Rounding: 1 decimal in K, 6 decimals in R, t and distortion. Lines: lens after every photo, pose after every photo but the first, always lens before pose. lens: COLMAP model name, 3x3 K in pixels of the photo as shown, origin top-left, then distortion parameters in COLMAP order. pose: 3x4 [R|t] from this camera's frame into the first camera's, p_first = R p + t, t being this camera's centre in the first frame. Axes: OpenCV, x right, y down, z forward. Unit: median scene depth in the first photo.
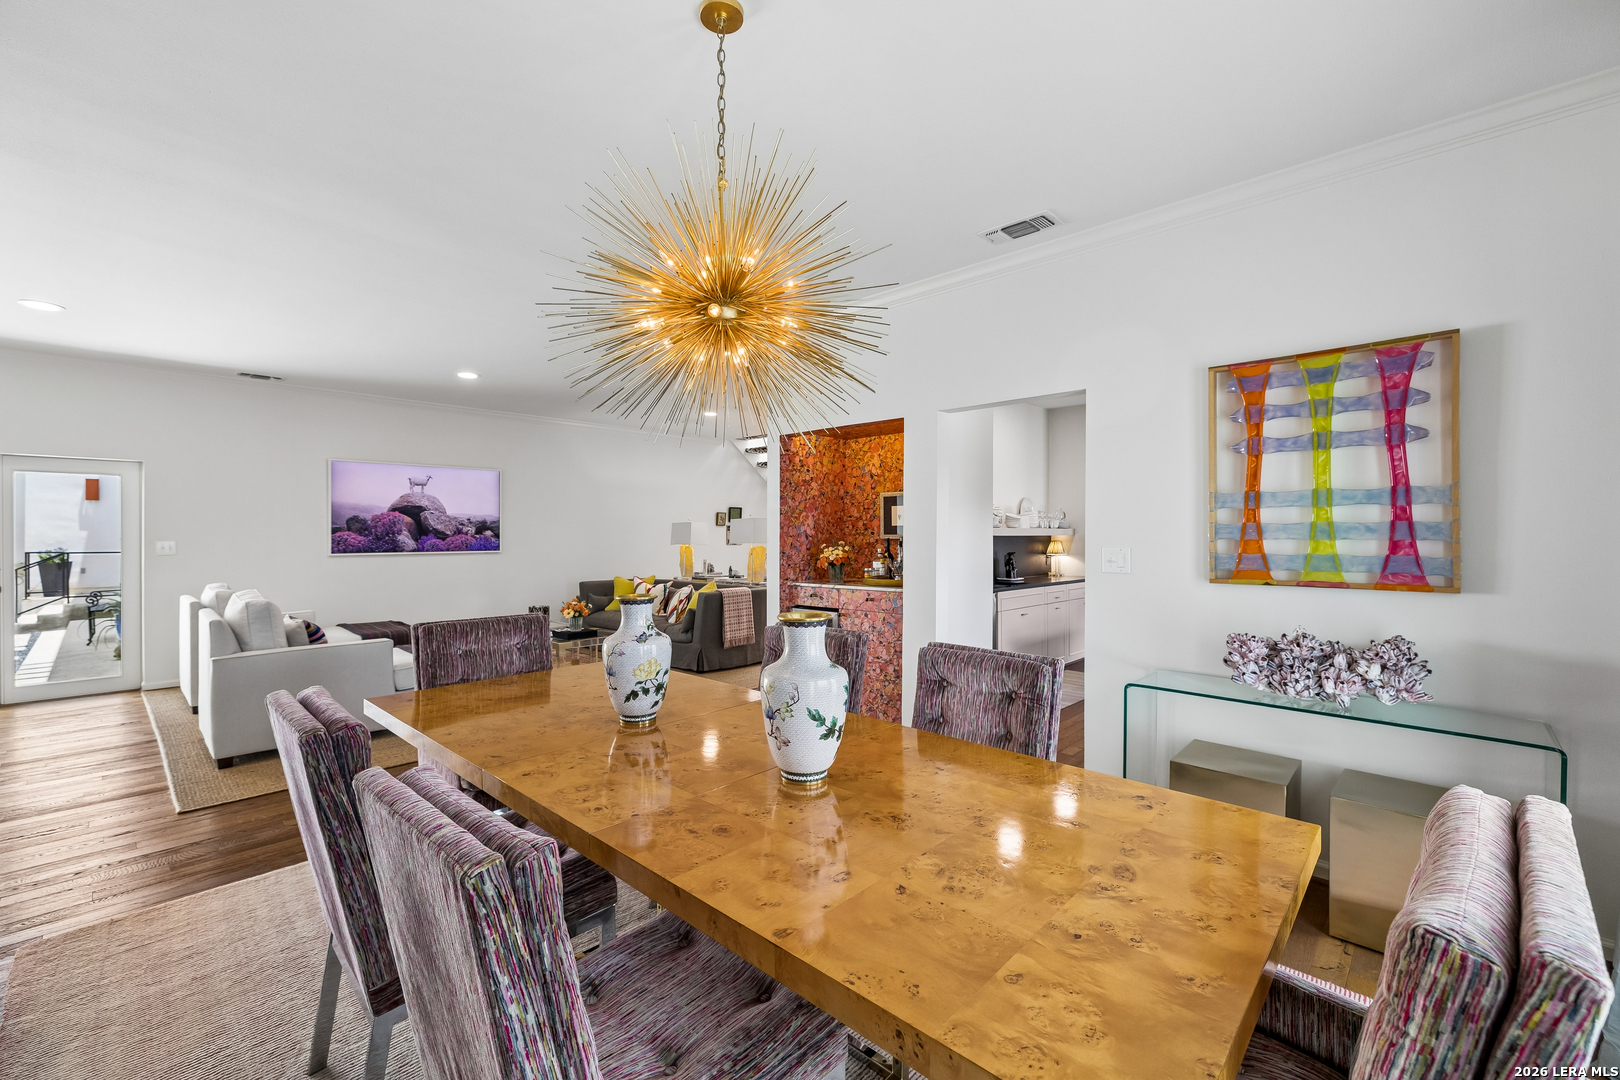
lens RADIAL K [[679.7, 0, 802.7], [0, 679.7, 536.2], [0, 0, 1]] dist [-0.001304, 0.000989]
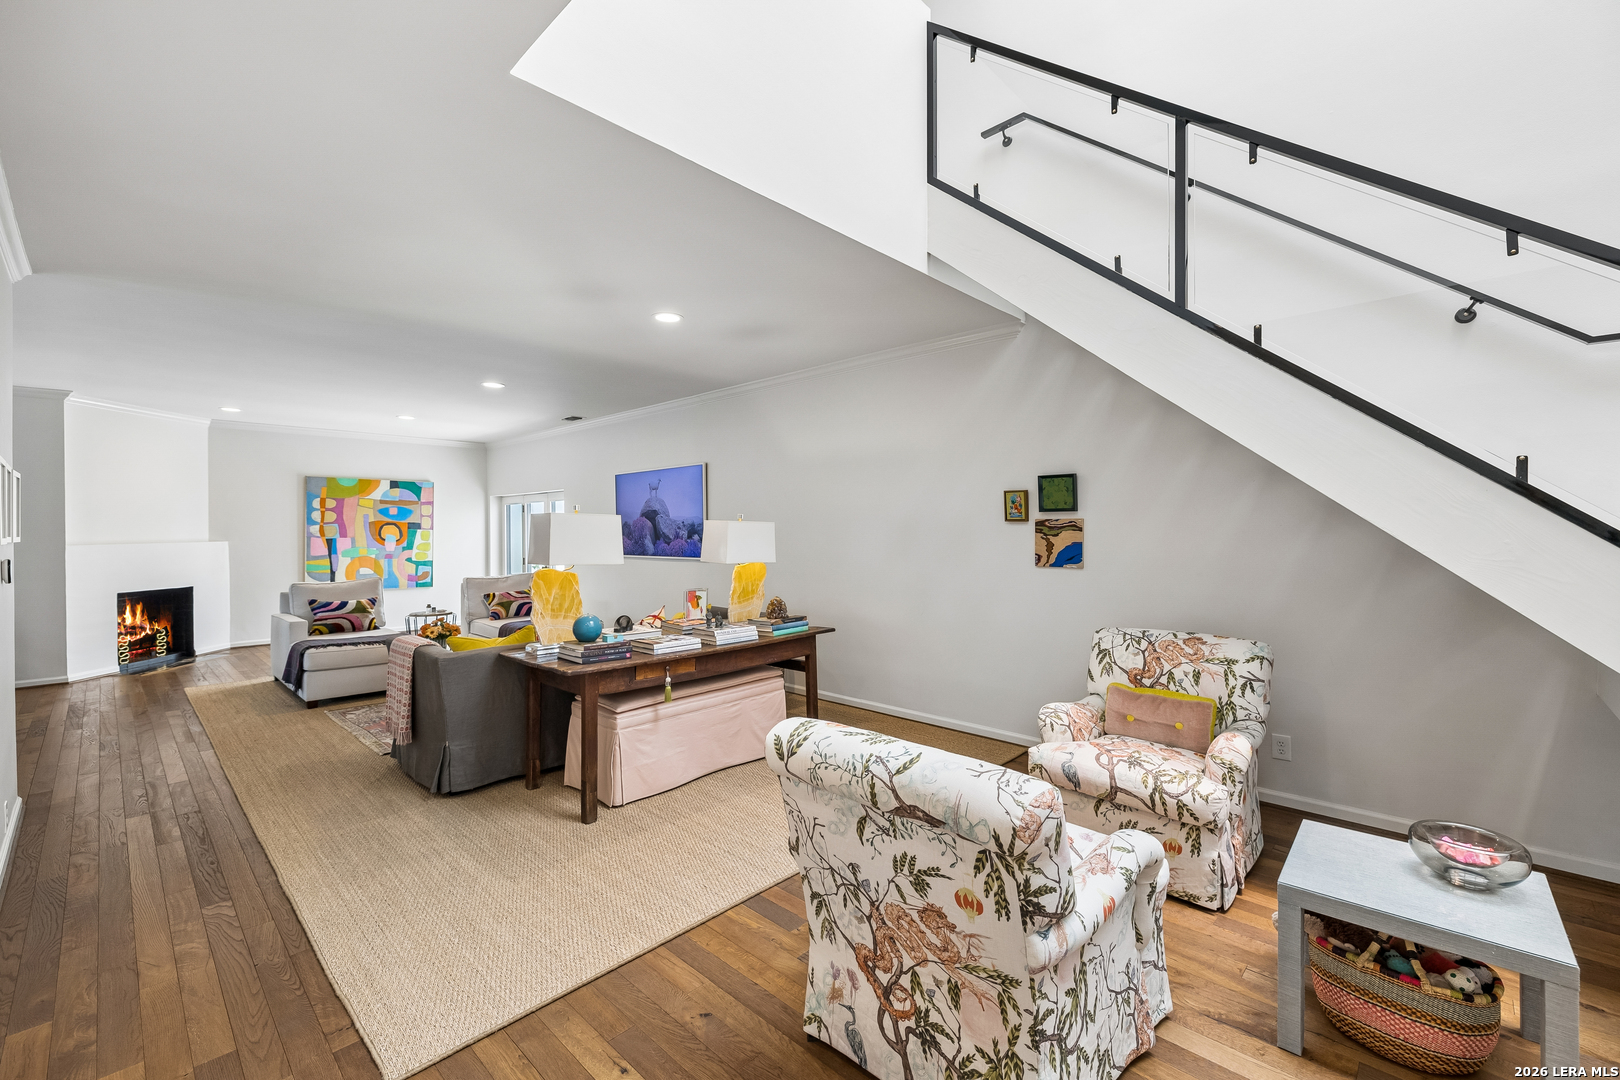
lens RADIAL K [[679.7, 0, 804.3], [0, 679.7, 530.0], [0, 0, 1]] dist [-0.001304, 0.000989]
pose [[0.004289, -0.001570, -0.999990, 0.430749], [0.000858, 0.999998, -0.001566, -0.013695], [0.999990, -0.000851, 0.004291, 1.216249]]
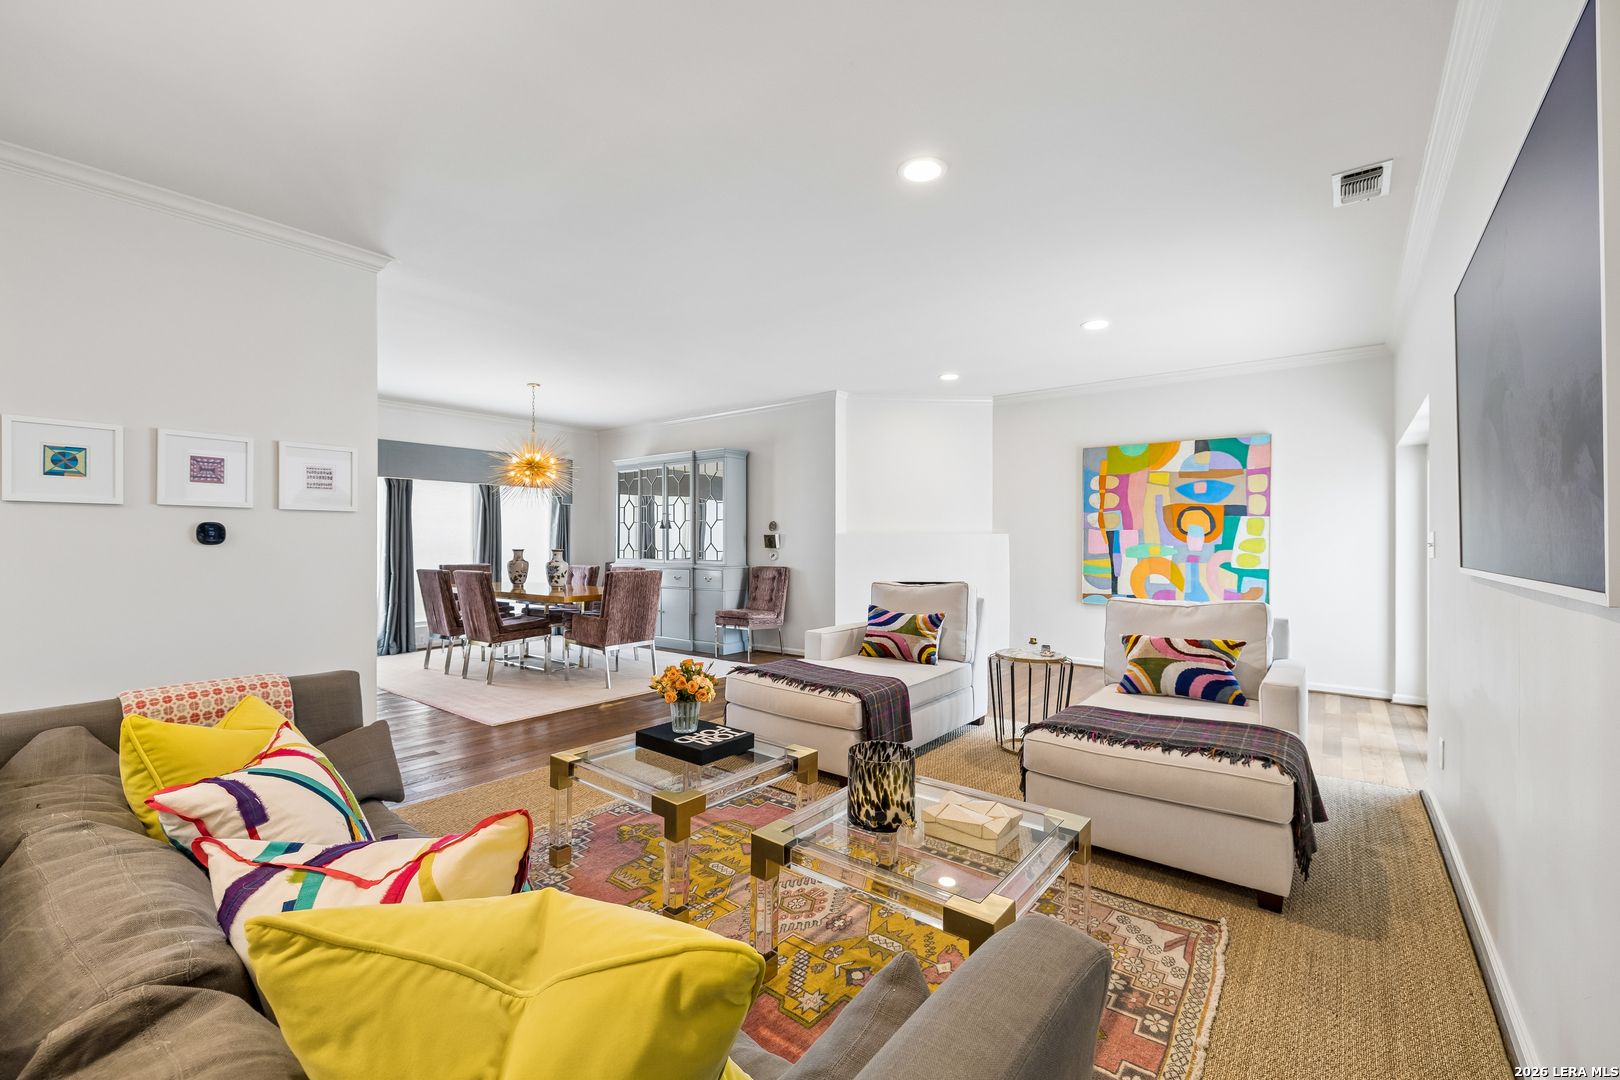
lens RADIAL K [[679.7, 0, 799.8], [0, 679.7, 544.7], [0, 0, 1]] dist [-0.001304, 0.000989]
pose [[-0.994401, -0.004249, -0.105585, -0.303983], [-0.005207, 0.999948, 0.008800, 0.011618], [0.105542, 0.009301, -0.994371, 1.206525]]
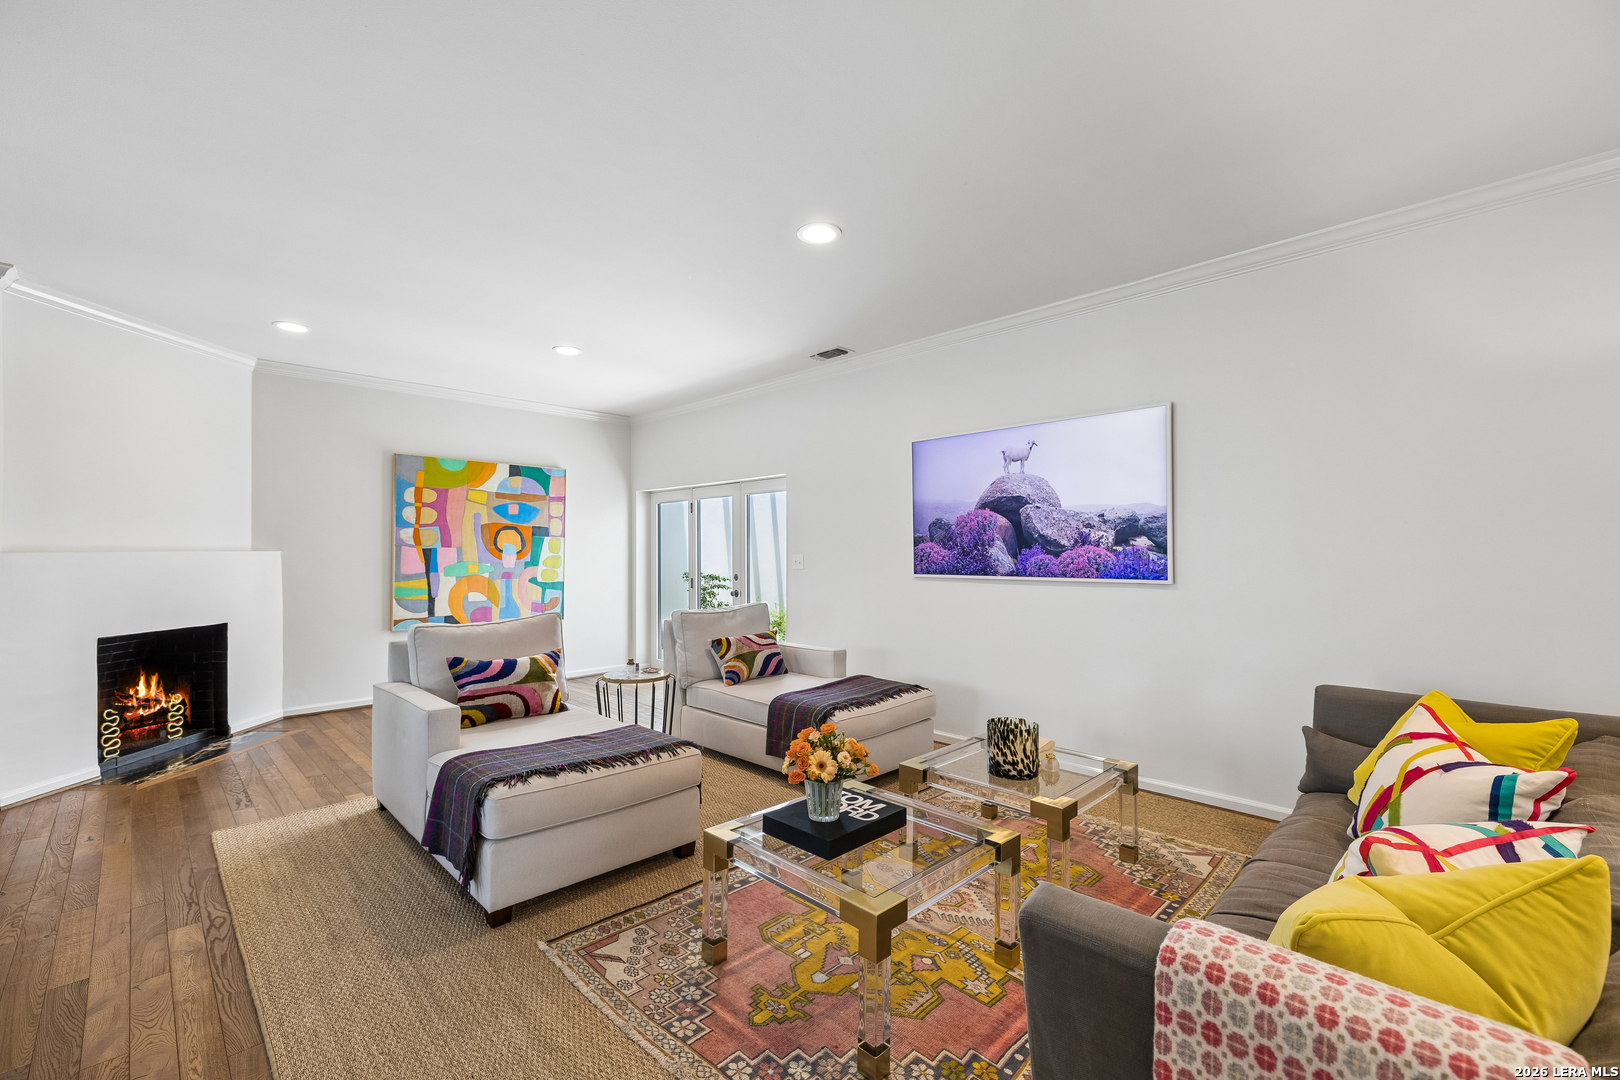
lens RADIAL K [[679.7, 0, 807.3], [0, 679.7, 545.8], [0, 0, 1]] dist [-0.001304, 0.000989]
pose [[-0.016598, -0.009261, -0.999819, 0.009434], [-0.001774, 0.999956, -0.009233, 0.002747], [0.999861, 0.001621, -0.016614, 0.833968]]
